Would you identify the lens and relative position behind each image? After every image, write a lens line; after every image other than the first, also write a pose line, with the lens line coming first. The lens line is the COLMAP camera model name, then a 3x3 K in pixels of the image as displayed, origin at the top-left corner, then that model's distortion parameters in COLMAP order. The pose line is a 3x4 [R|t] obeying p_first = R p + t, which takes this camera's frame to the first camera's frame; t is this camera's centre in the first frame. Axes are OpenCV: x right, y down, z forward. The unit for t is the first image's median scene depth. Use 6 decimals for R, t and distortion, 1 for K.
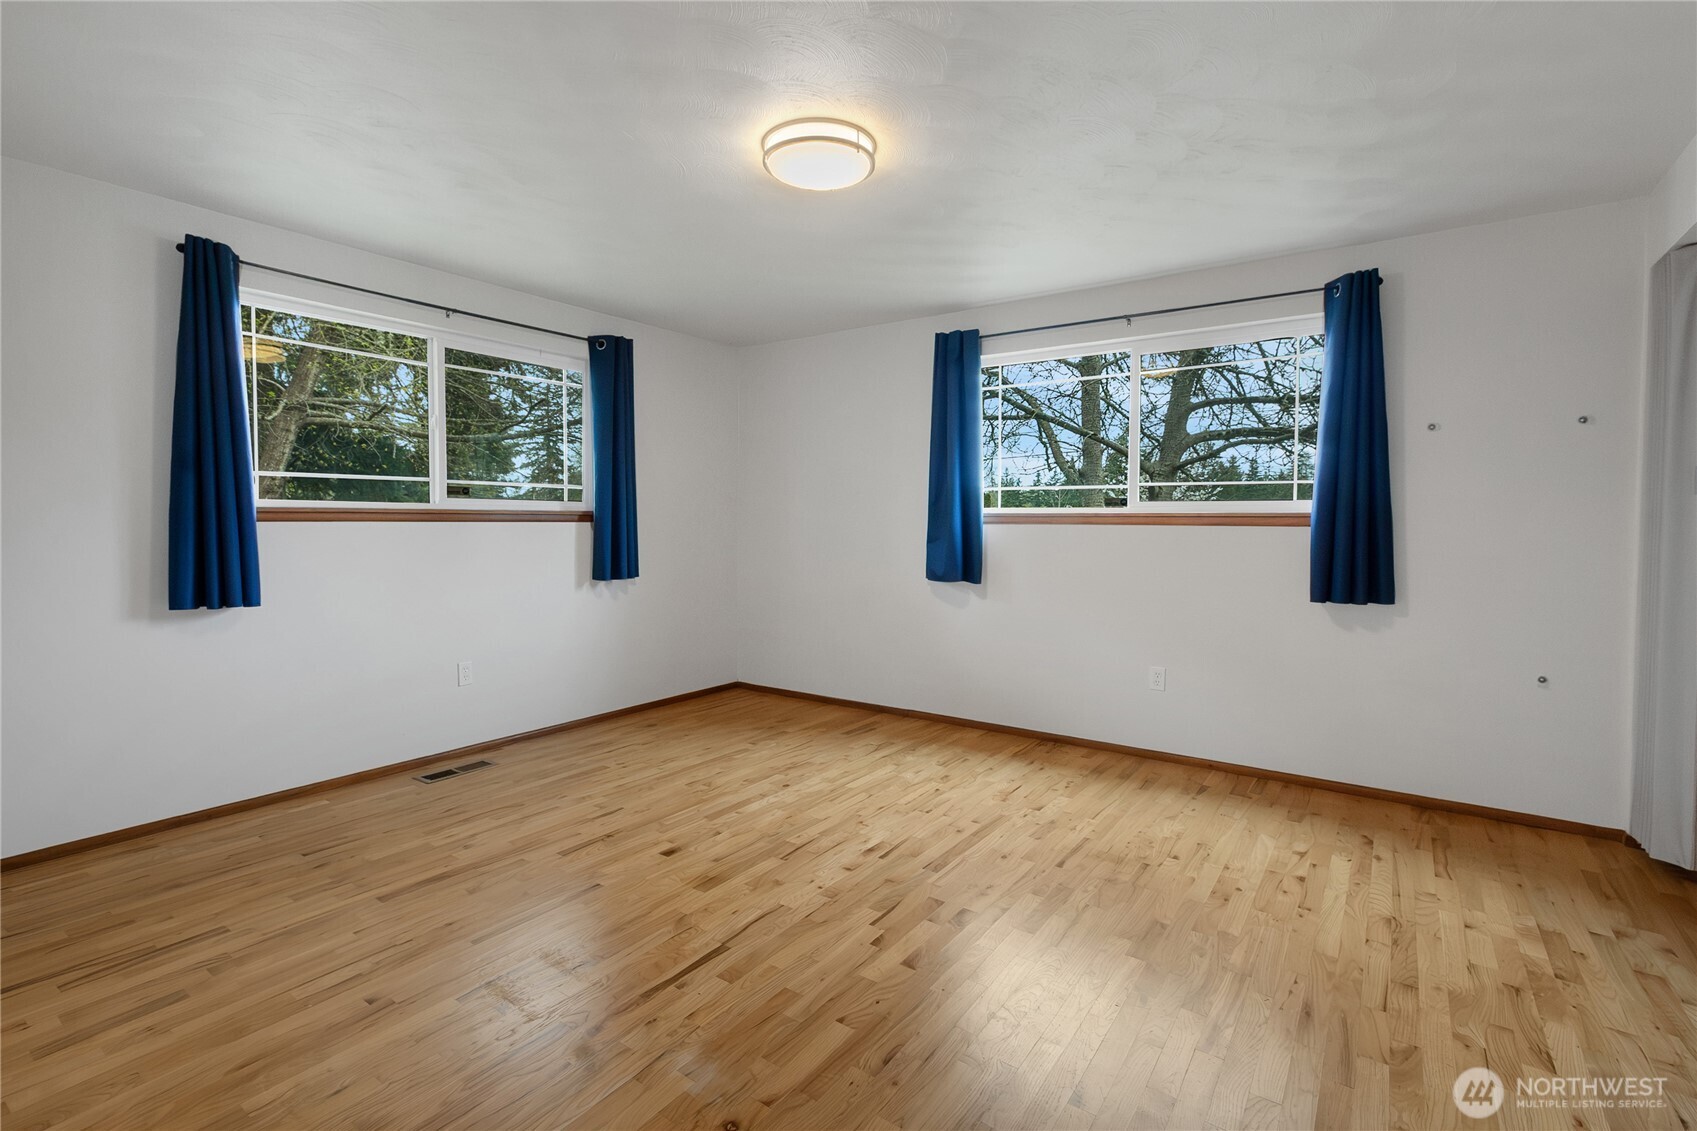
lens RADIAL K [[802.3, 0, 833.6], [0, 802.3, 557.1], [0, 0, 1]] dist [0.000985, 0.000989]
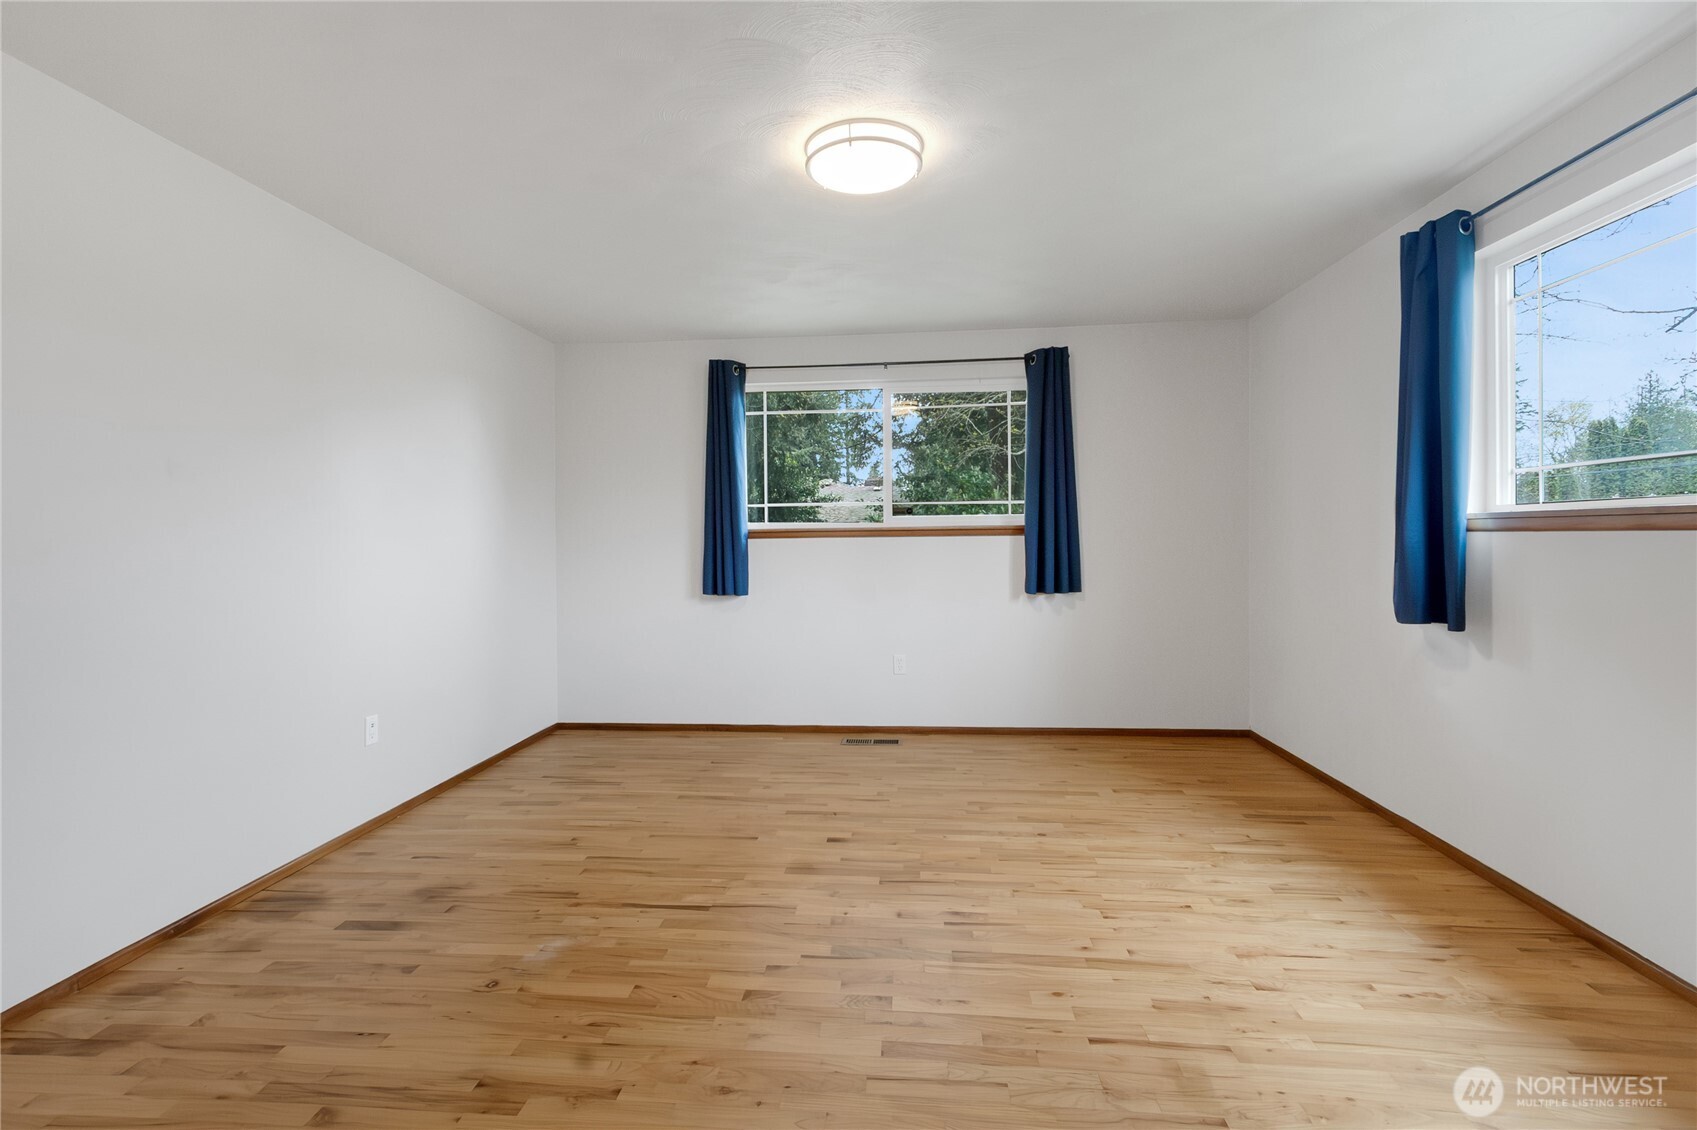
lens RADIAL K [[802.3, 0, 833.6], [0, 802.3, 556.6], [0, 0, 1]] dist [0.000985, 0.000989]
pose [[0.486490, 0.010939, -0.873618, 0.597302], [-0.026796, 0.999638, -0.002405, -0.010131], [0.873275, 0.024579, 0.486607, 0.372984]]
